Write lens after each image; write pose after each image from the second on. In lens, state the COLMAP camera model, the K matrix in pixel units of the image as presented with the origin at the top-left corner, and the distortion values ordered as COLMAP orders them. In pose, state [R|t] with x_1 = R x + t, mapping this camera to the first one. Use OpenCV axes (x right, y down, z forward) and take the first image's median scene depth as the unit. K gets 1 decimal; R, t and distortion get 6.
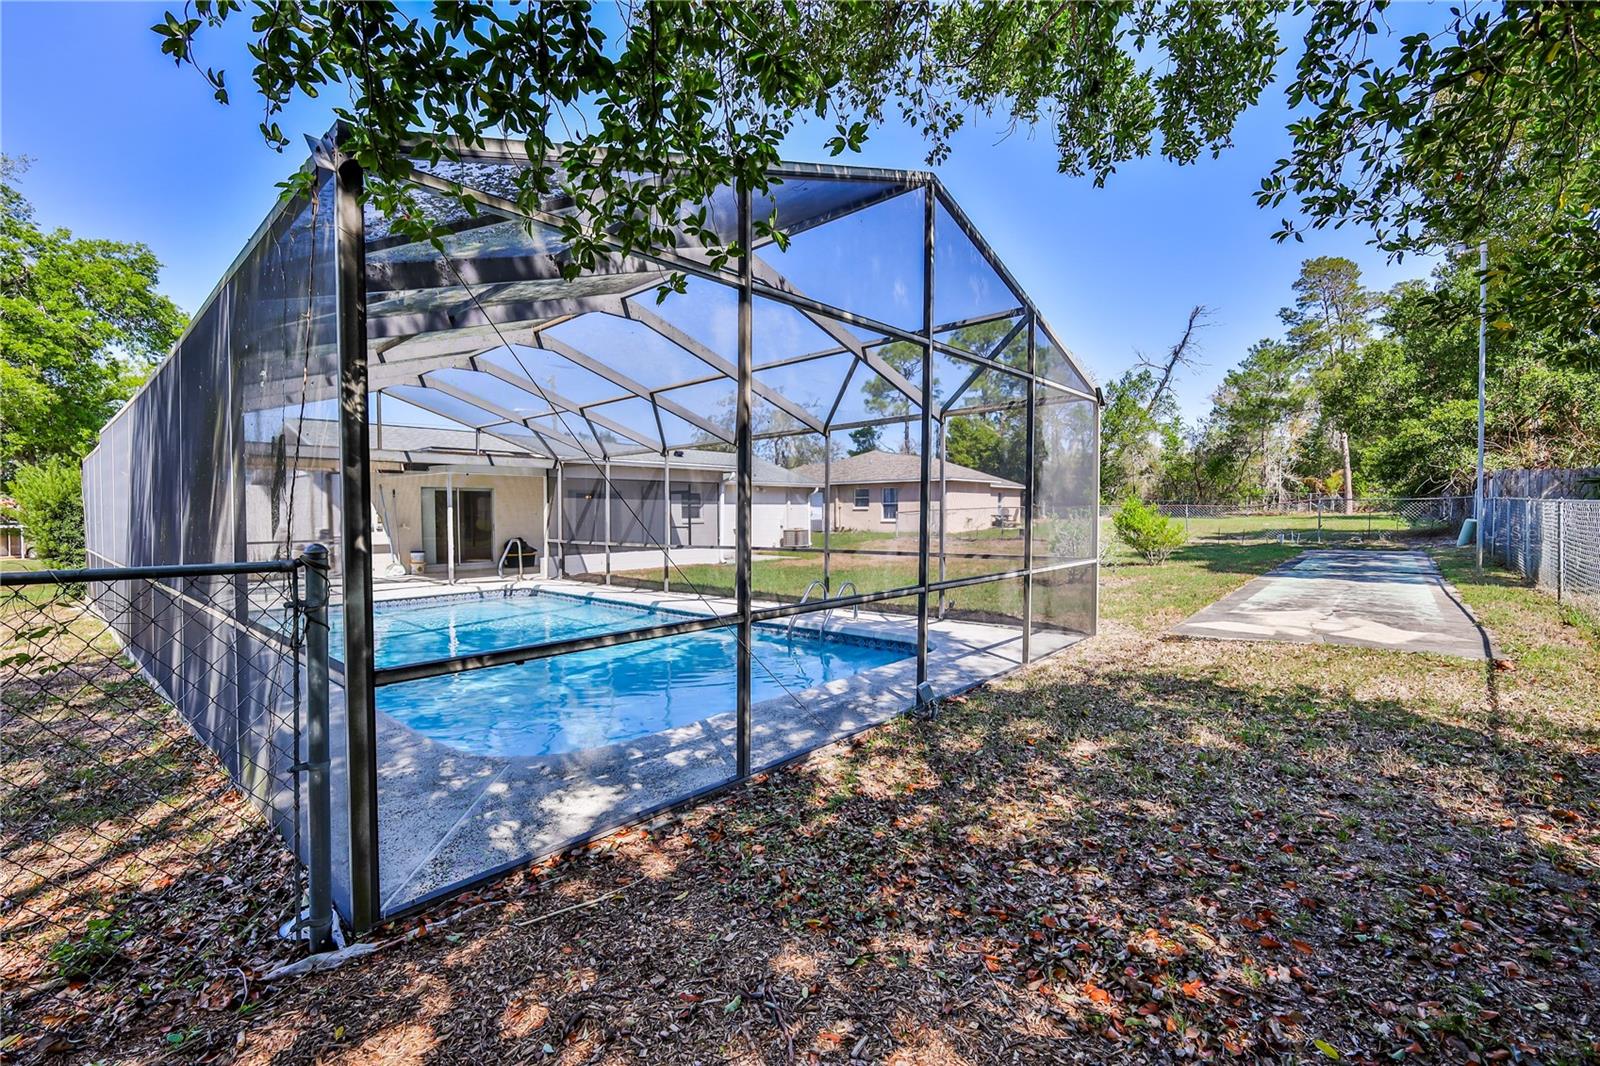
lens RADIAL K [[672.6, 0, 802.0], [0, 672.6, 524.5], [0, 0, 1]] dist [0.001058, -0.000623]
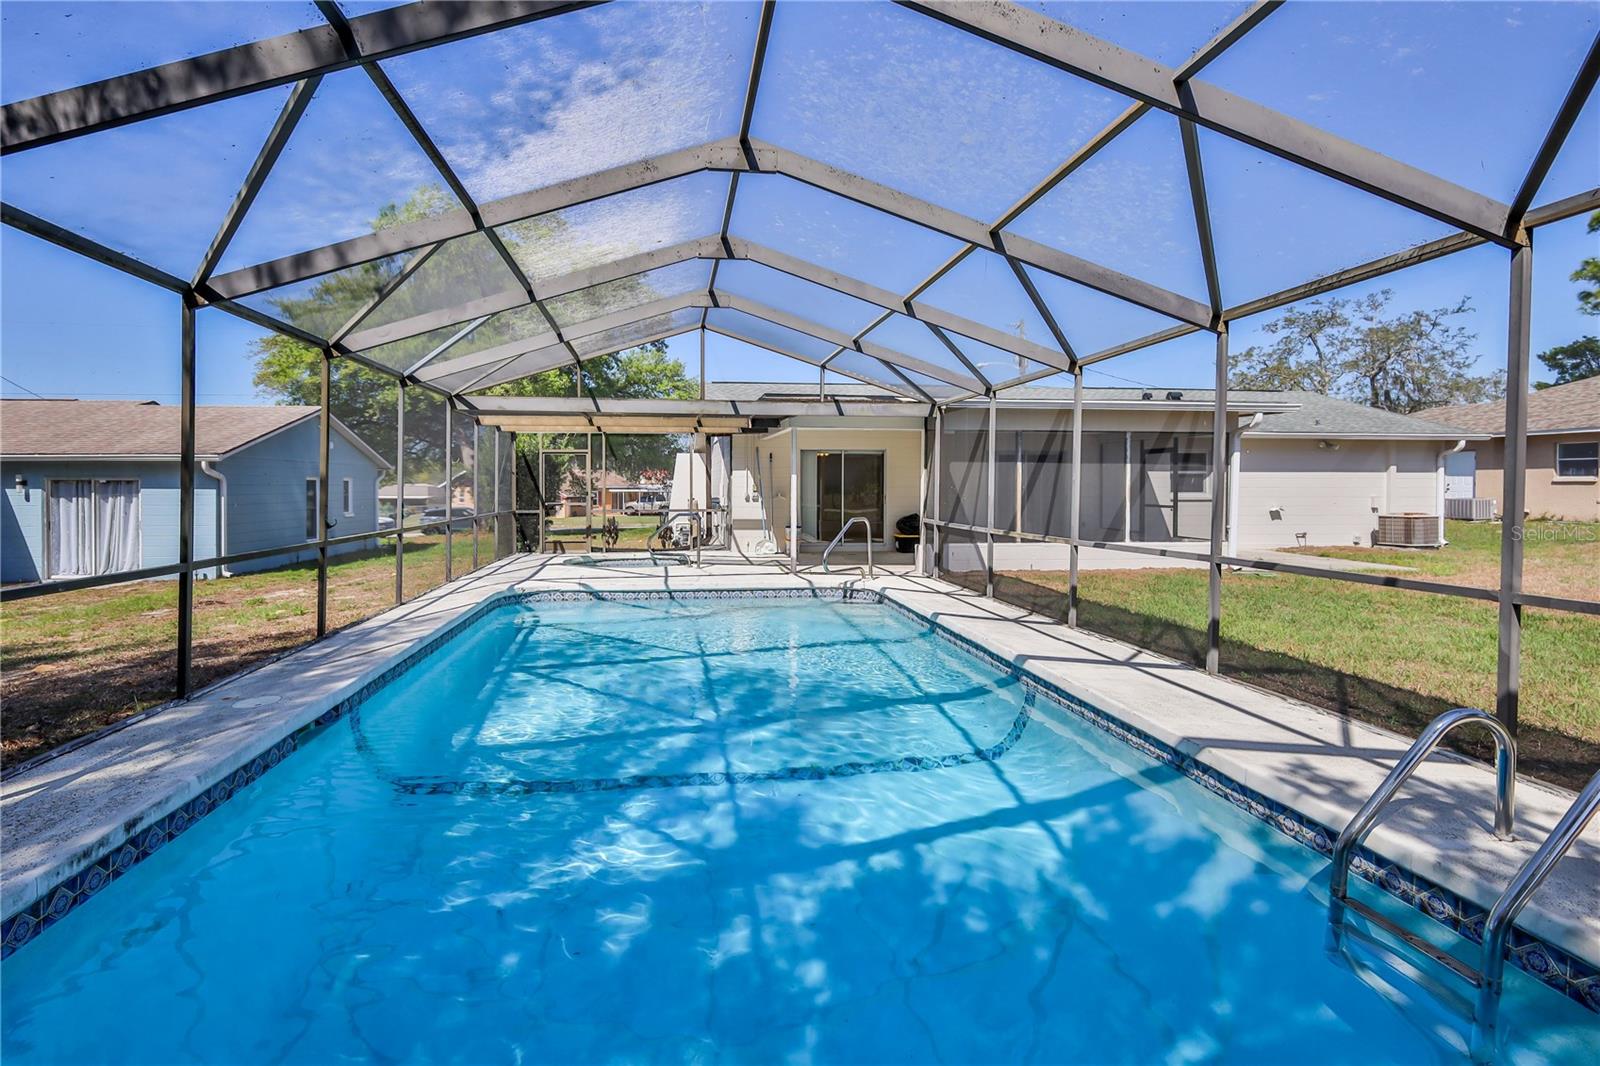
lens RADIAL K [[734.7, 0, 754.7], [0, 734.7, 496.0], [0, 0, 1]] dist [0.009874, 0.000024]
pose [[0.740604, 0.020386, -0.671632, 0.005211], [-0.020791, 0.999756, 0.007419, -0.004123], [0.671620, 0.008469, 0.740847, 0.331935]]
